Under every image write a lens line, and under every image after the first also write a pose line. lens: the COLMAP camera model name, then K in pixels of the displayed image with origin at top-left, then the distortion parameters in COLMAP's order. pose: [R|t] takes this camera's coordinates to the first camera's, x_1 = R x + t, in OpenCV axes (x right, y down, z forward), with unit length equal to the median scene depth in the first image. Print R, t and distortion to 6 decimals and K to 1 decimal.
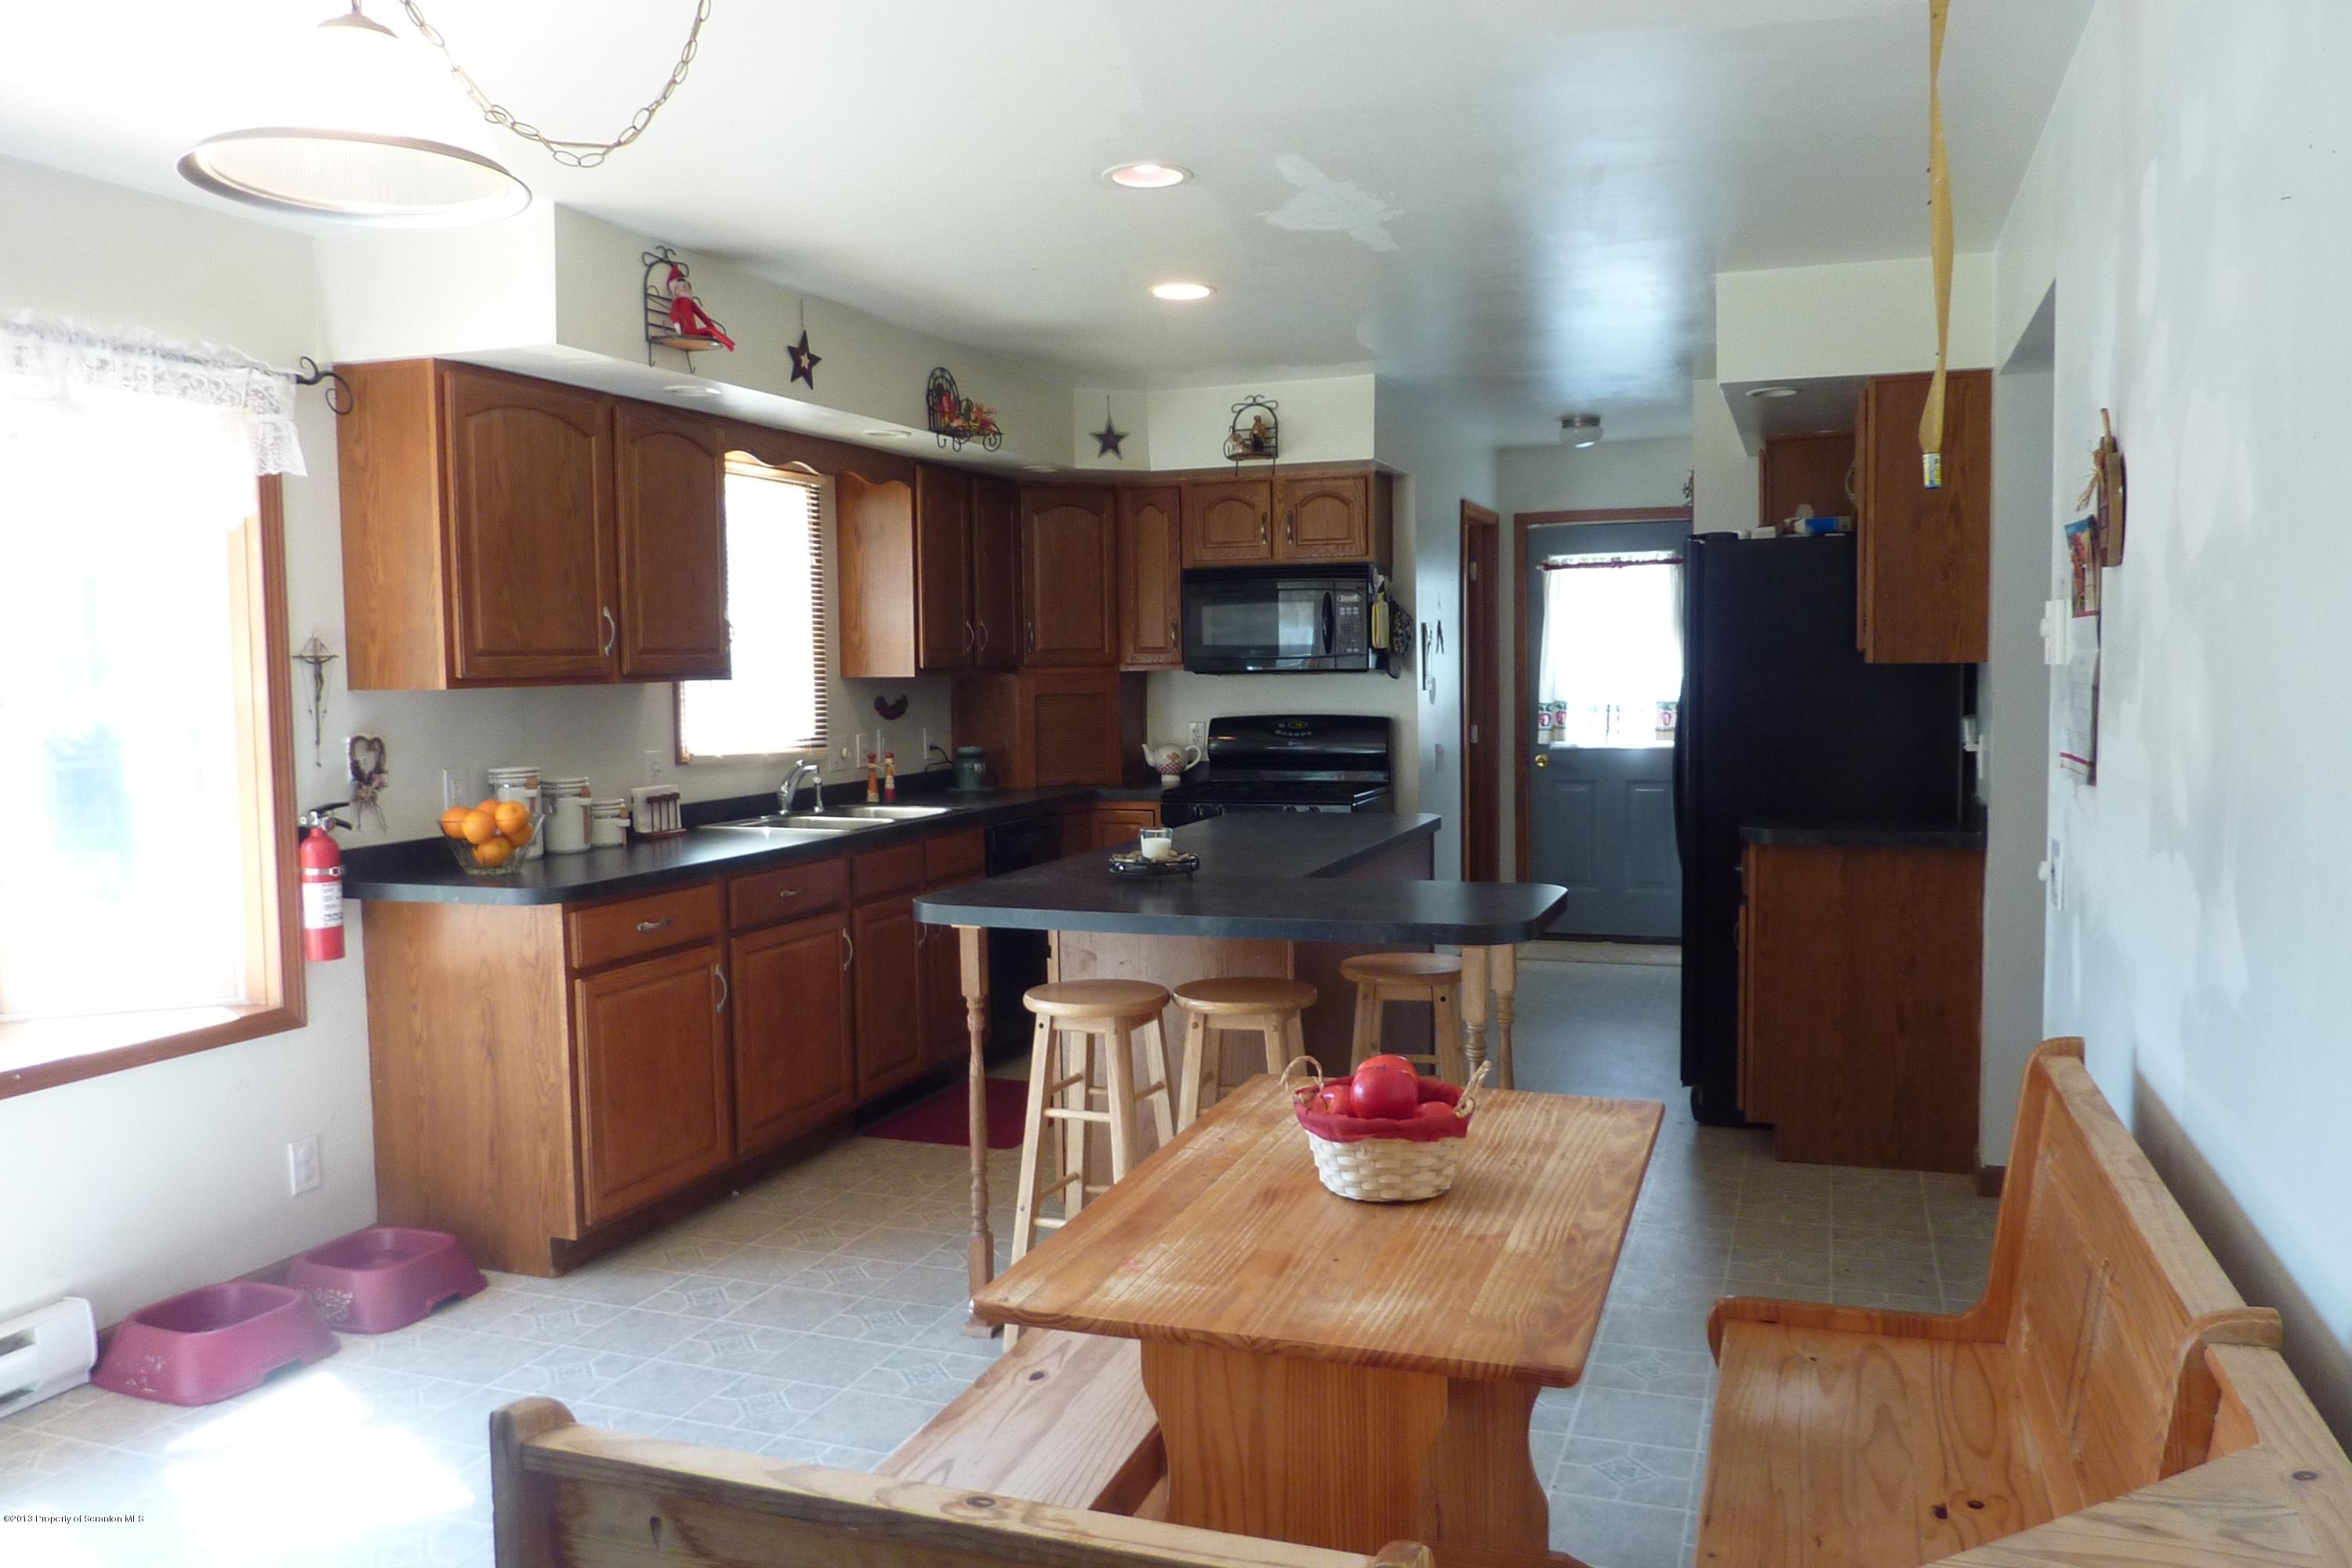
lens RADIAL K [[1757.8, 0, 1166.1], [0, 1757.8, 784.3], [0, 0, 1]] dist [-0.014617, -0.018745]
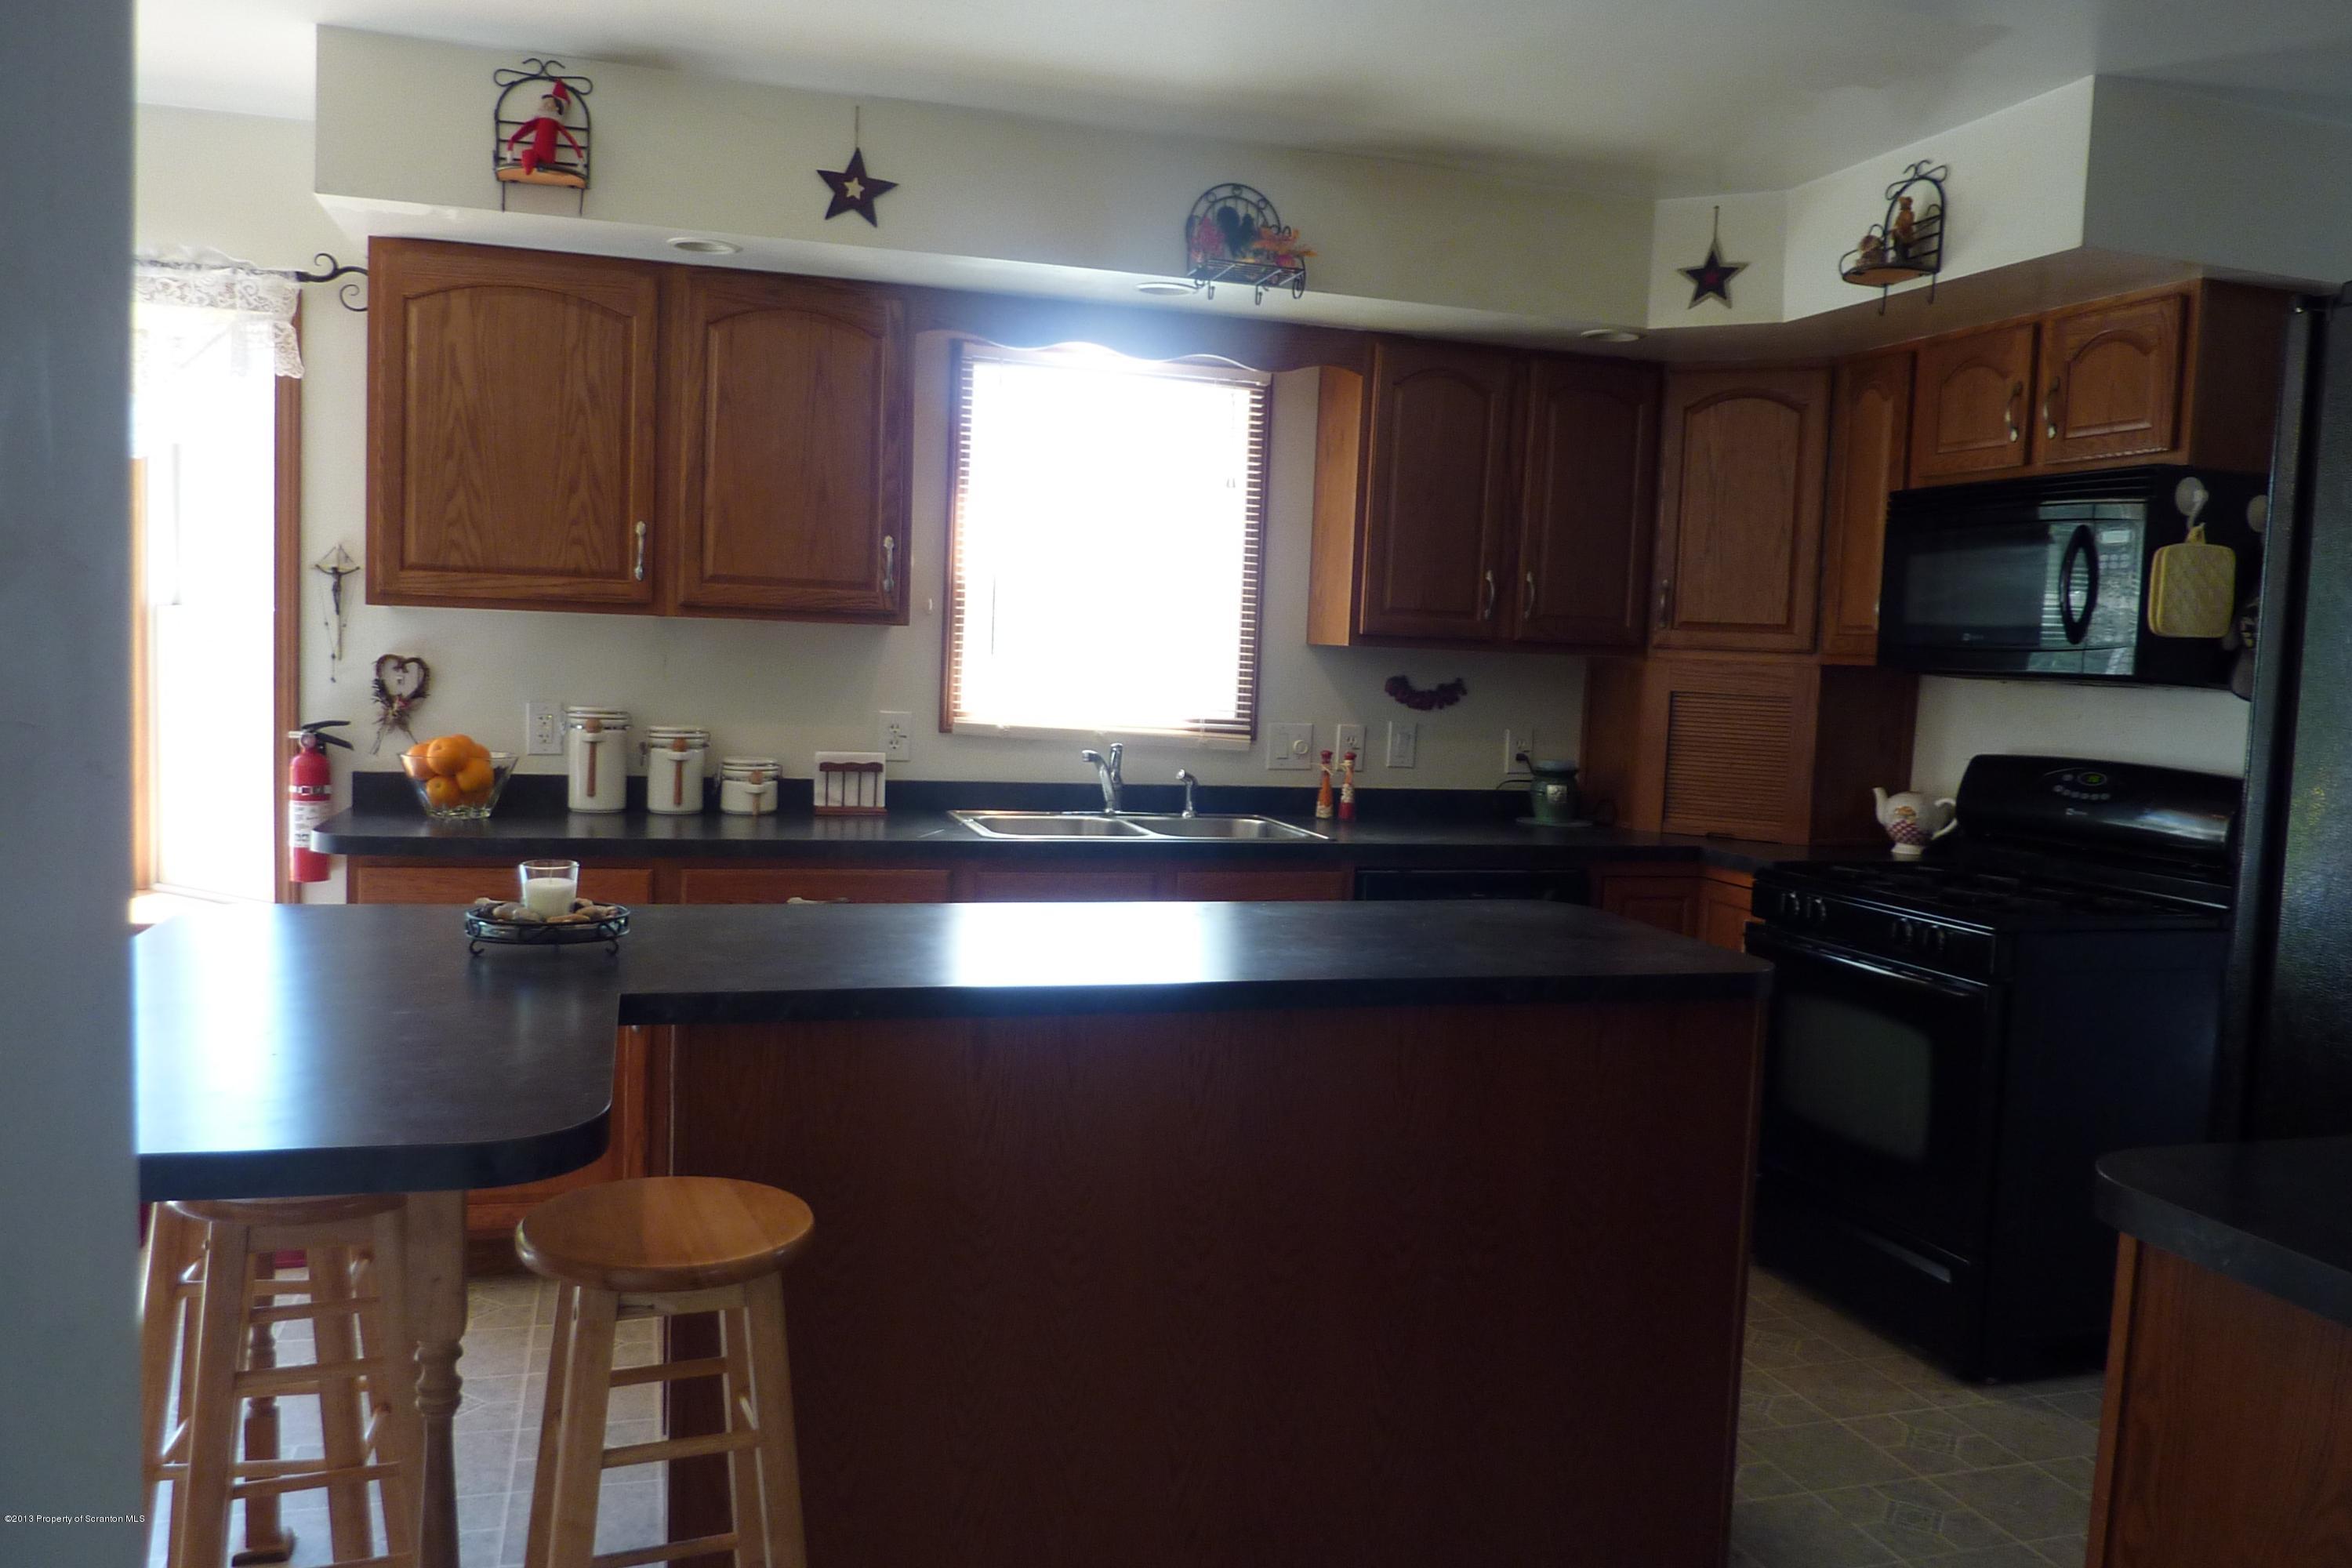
lens RADIAL K [[1757.8, 0, 1183.0], [0, 1757.8, 762.1], [0, 0, 1]] dist [-0.014617, -0.018745]
pose [[0.604642, 0.093509, -0.790989, 0.482950], [-0.105077, 0.993770, 0.037159, -0.043967], [0.789536, 0.060647, 0.610701, 0.674629]]
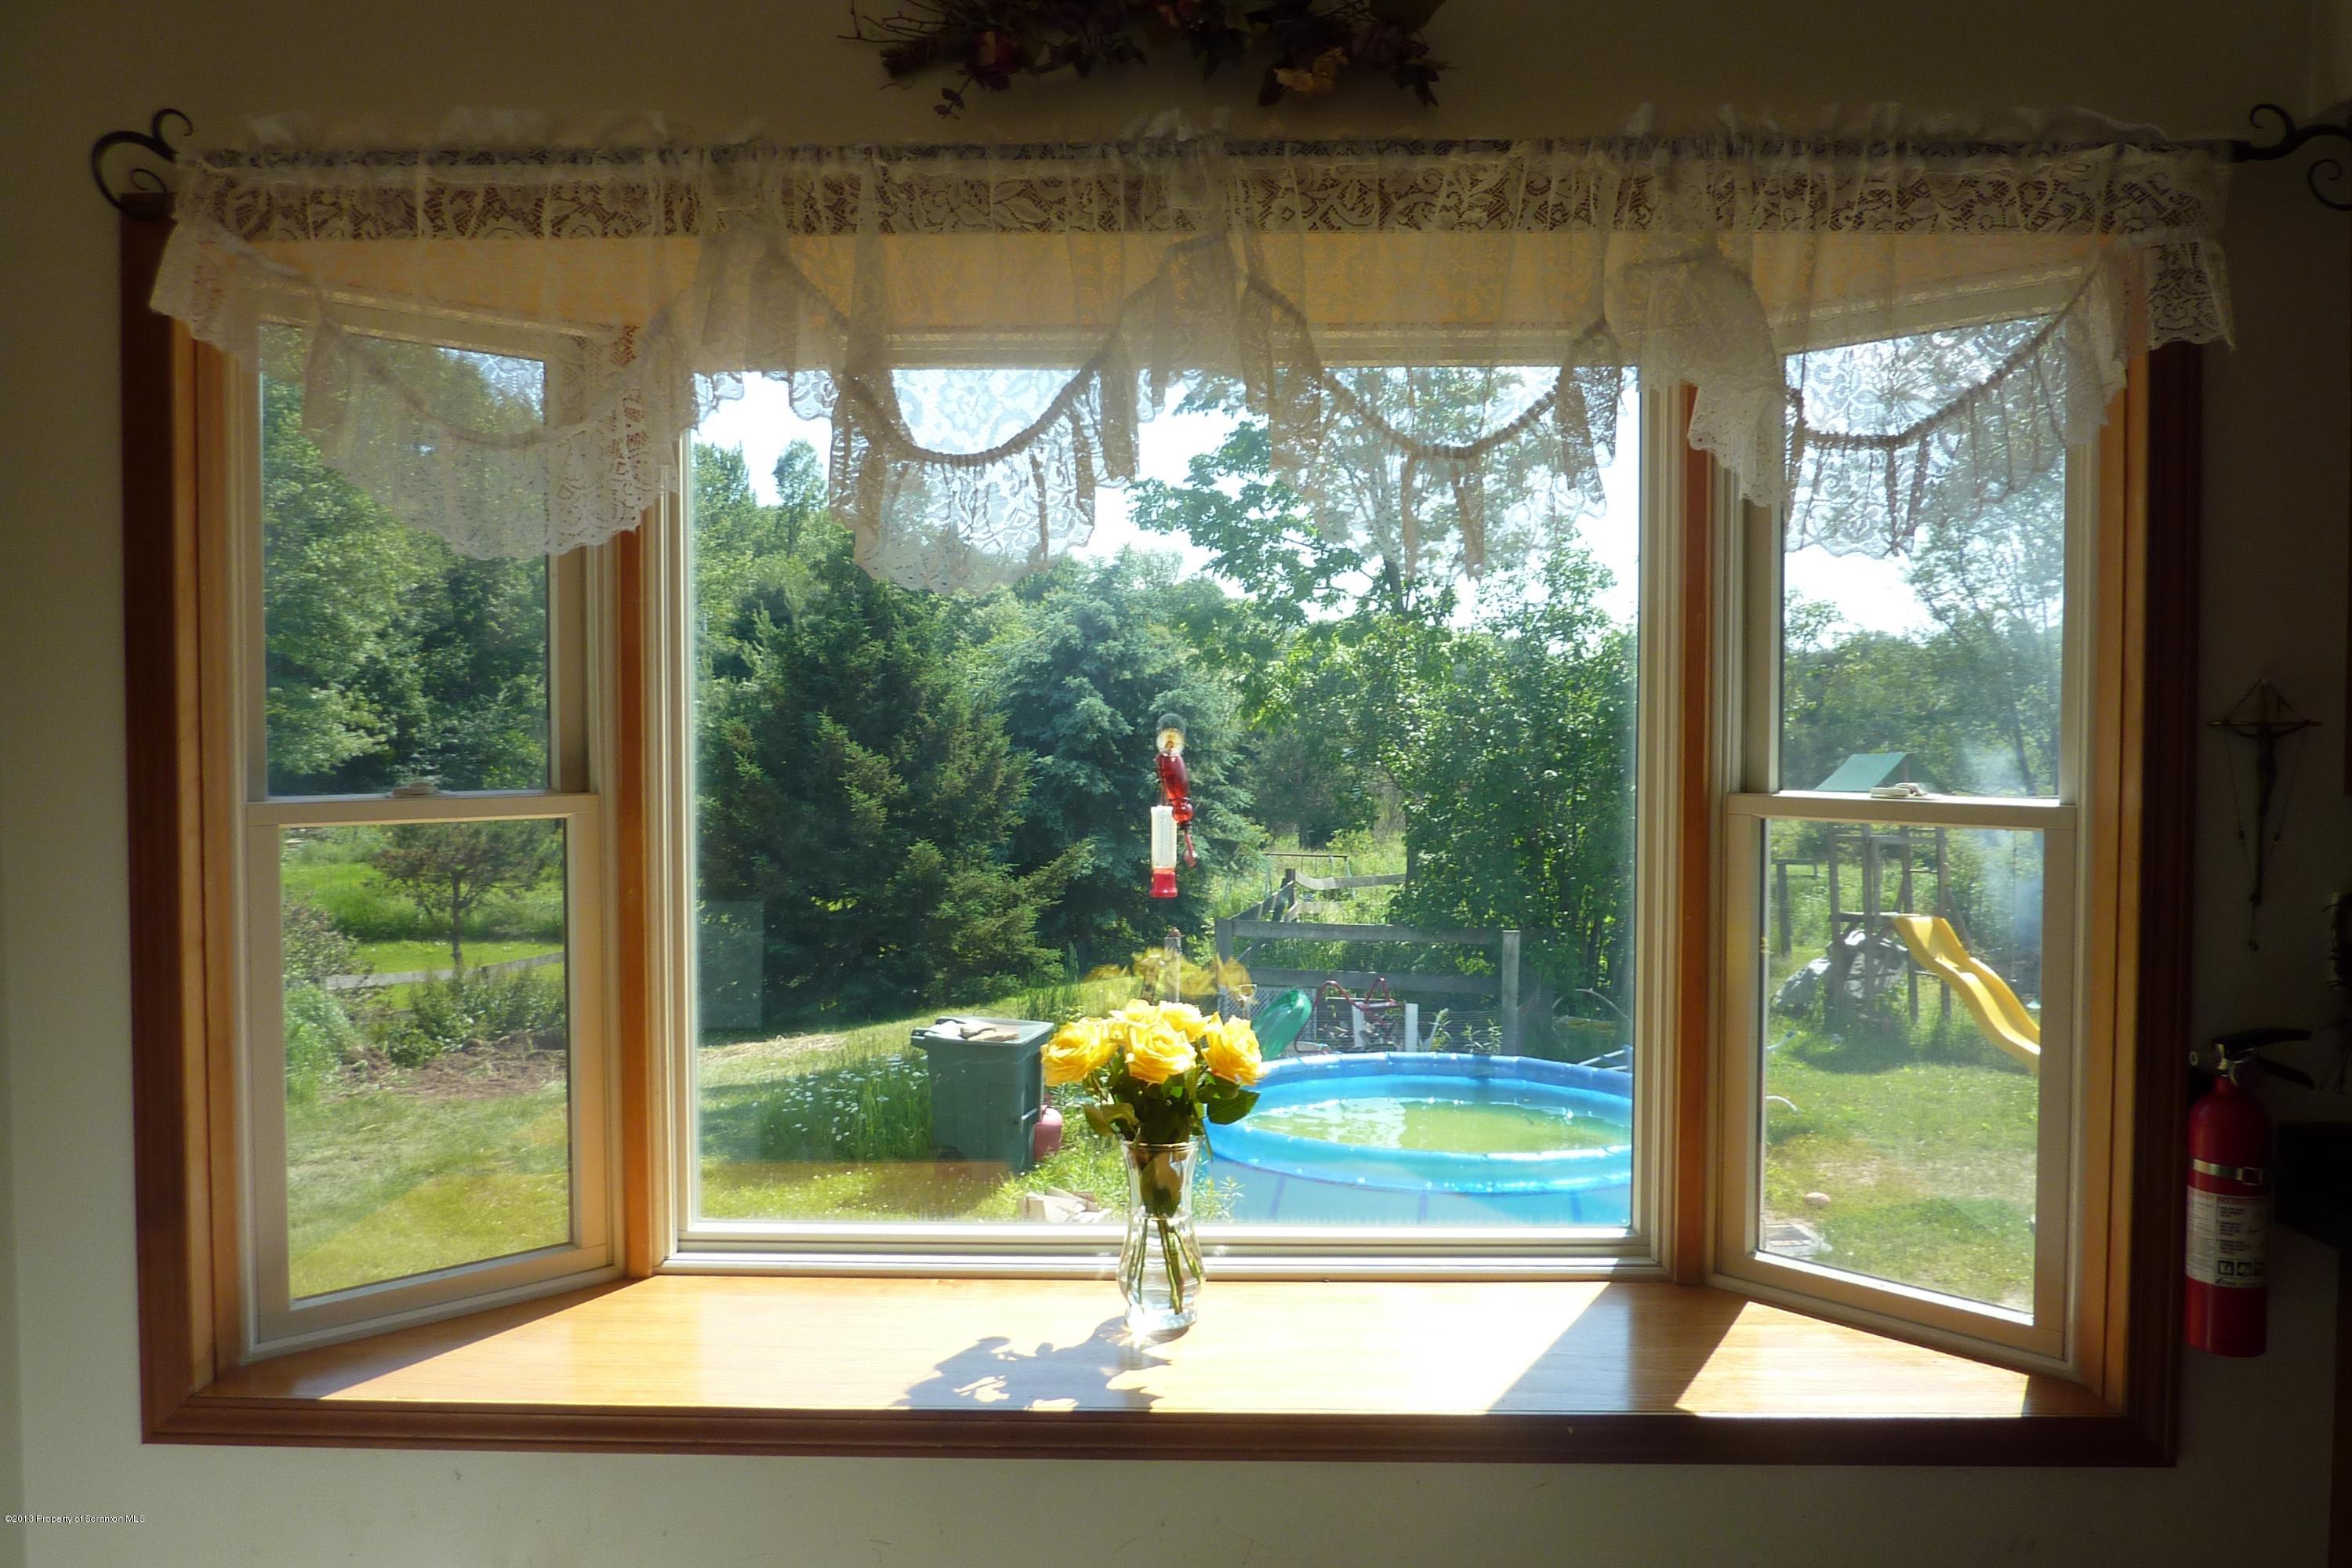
lens RADIAL K [[1757.8, 0, 1181.3], [0, 1757.8, 770.3], [0, 0, 1]] dist [-0.014617, -0.018745]
pose [[0.336360, 0.044259, -0.940693, -0.112974], [-0.071102, 0.997237, 0.021496, -0.042092], [0.939046, 0.059655, 0.338577, 0.476112]]
